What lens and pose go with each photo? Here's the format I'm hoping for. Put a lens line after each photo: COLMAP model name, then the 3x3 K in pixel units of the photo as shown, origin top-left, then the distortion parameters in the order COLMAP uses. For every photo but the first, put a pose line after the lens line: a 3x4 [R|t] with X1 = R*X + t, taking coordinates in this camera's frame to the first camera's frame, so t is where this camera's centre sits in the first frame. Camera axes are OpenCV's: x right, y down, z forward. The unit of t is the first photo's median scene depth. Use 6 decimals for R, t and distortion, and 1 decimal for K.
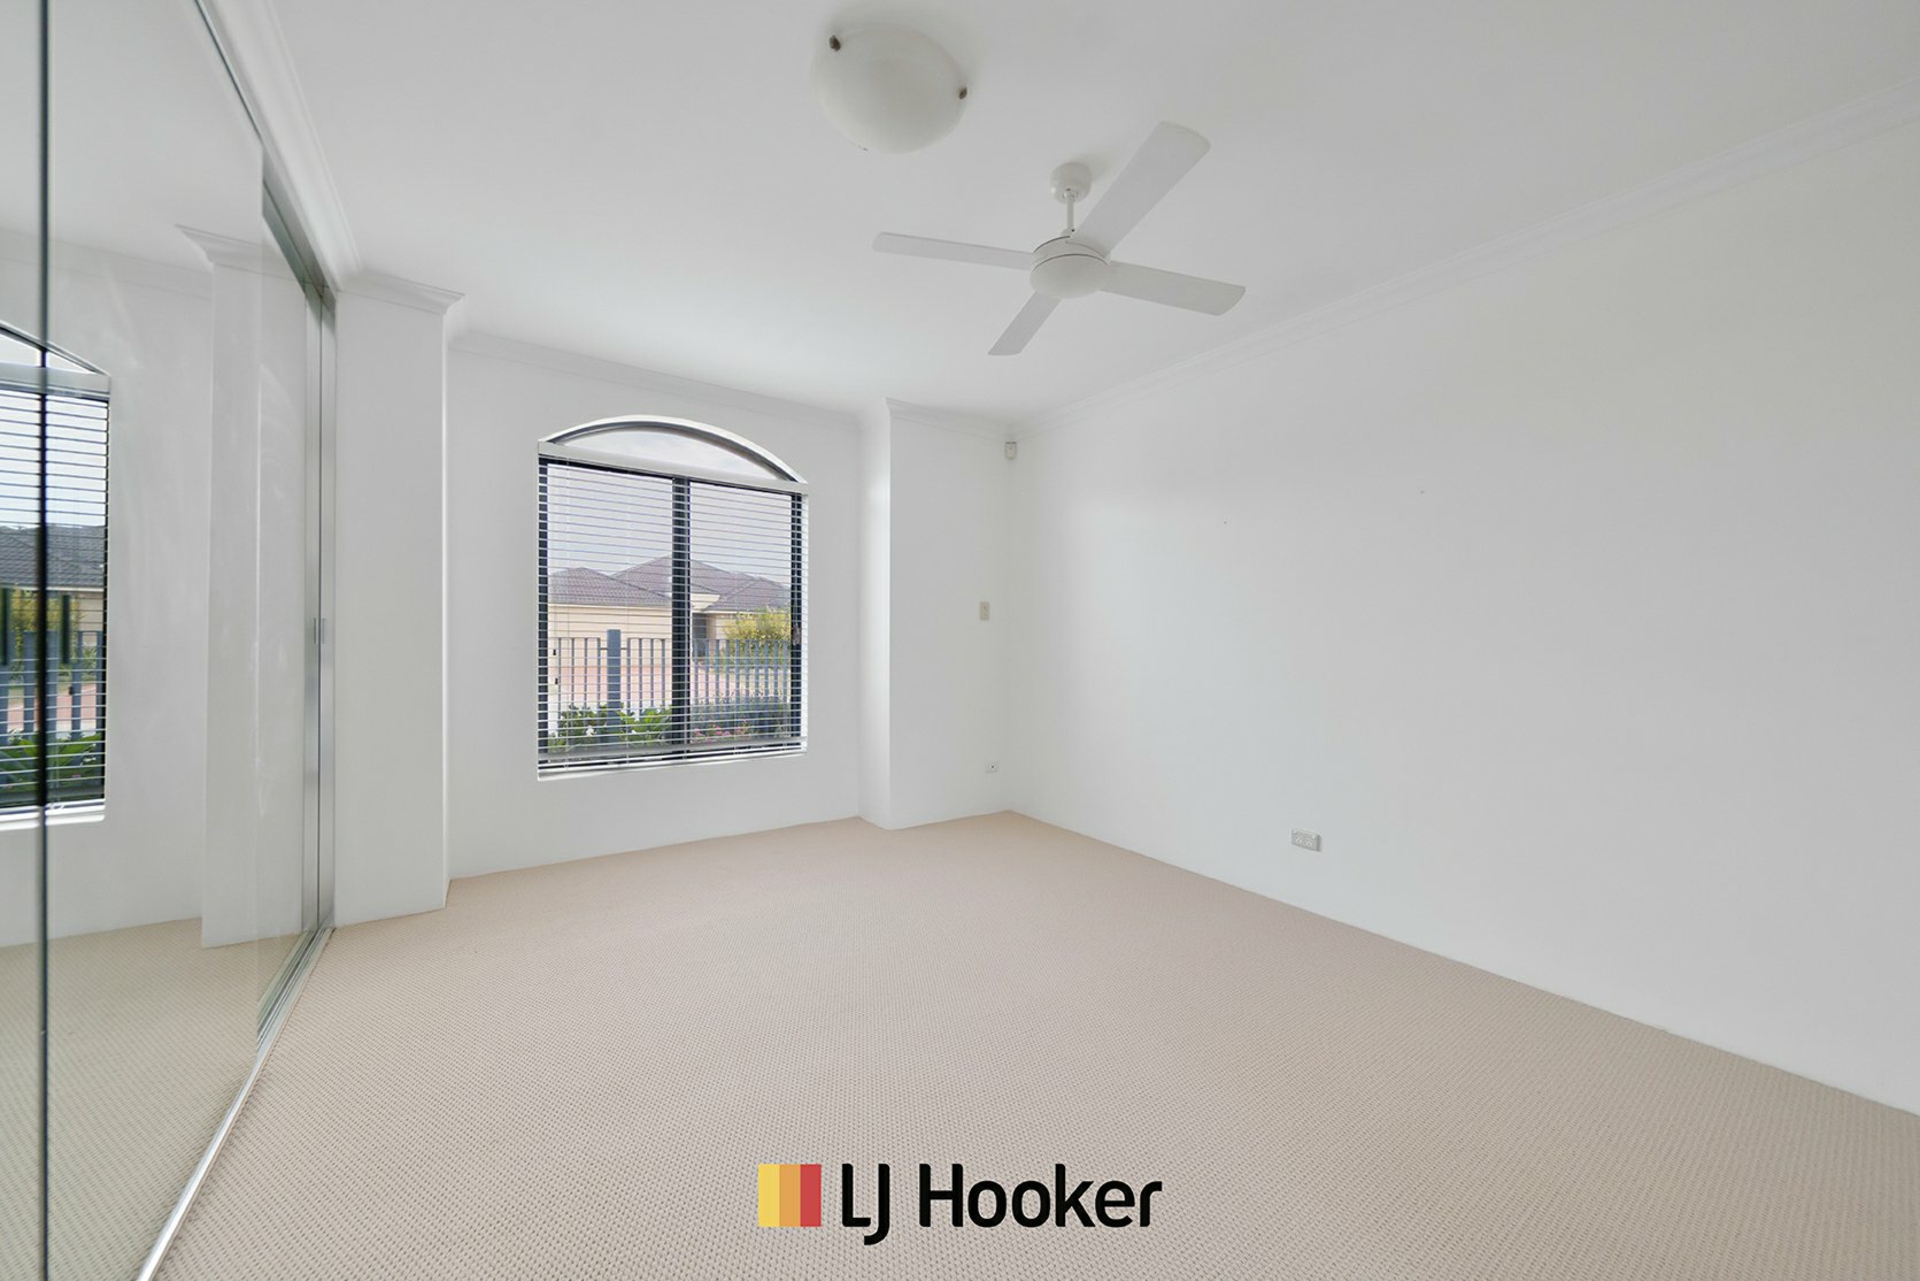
lens RADIAL K [[678.0, 0, 958.3], [0, 678.0, 638.6], [0, 0, 1]] dist [-0.001011, 0.000005]
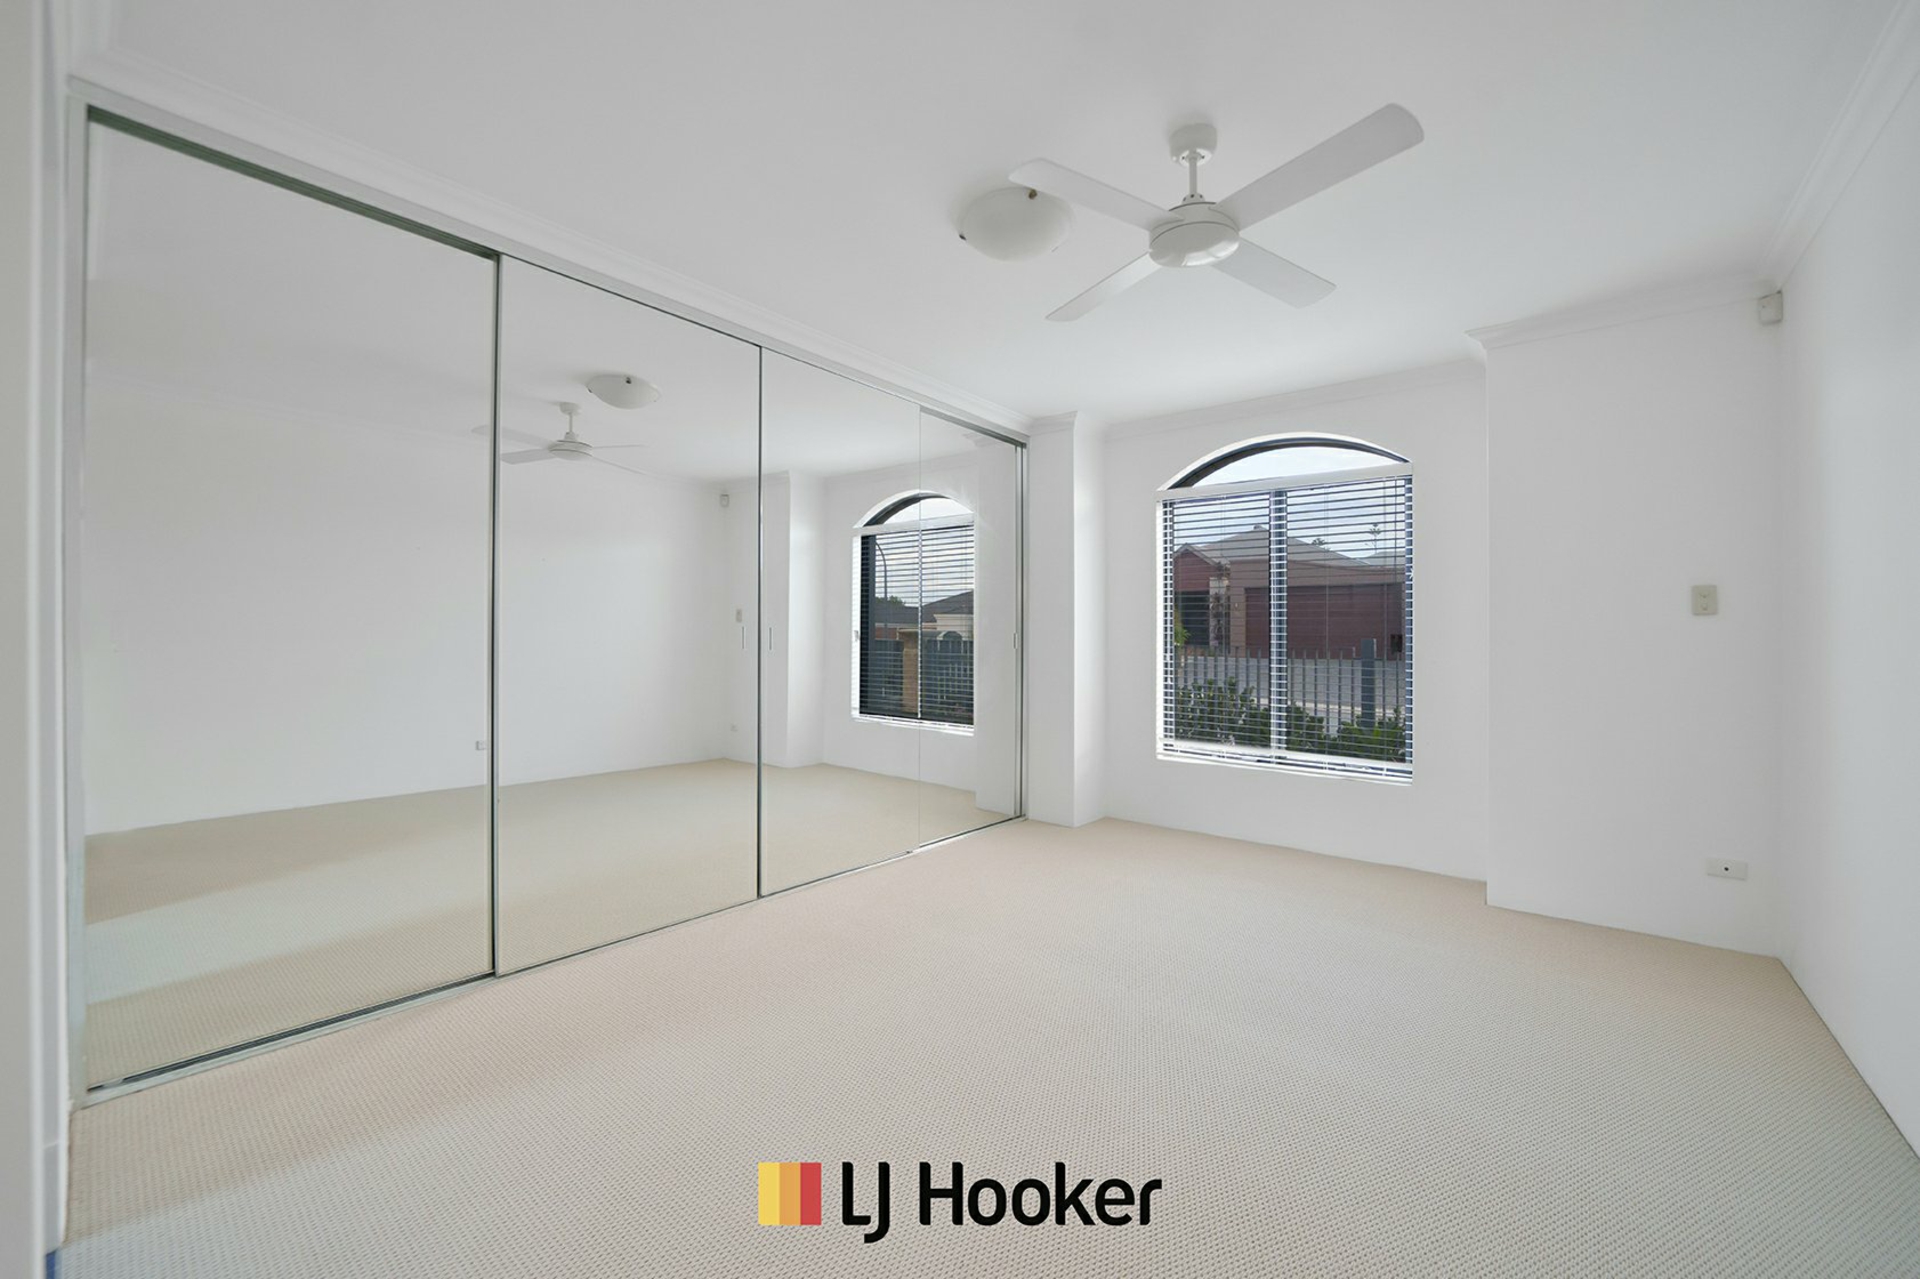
lens RADIAL K [[733.0, 0, 960.0], [0, 733.0, 639.4], [0, 0, 1]] dist [-0.000240, 0.000008]
pose [[0.275275, -0.007148, -0.961339, 0.481563], [-0.012709, 0.999858, -0.011073, 0.008667], [0.961282, 0.015266, 0.275145, 0.207303]]
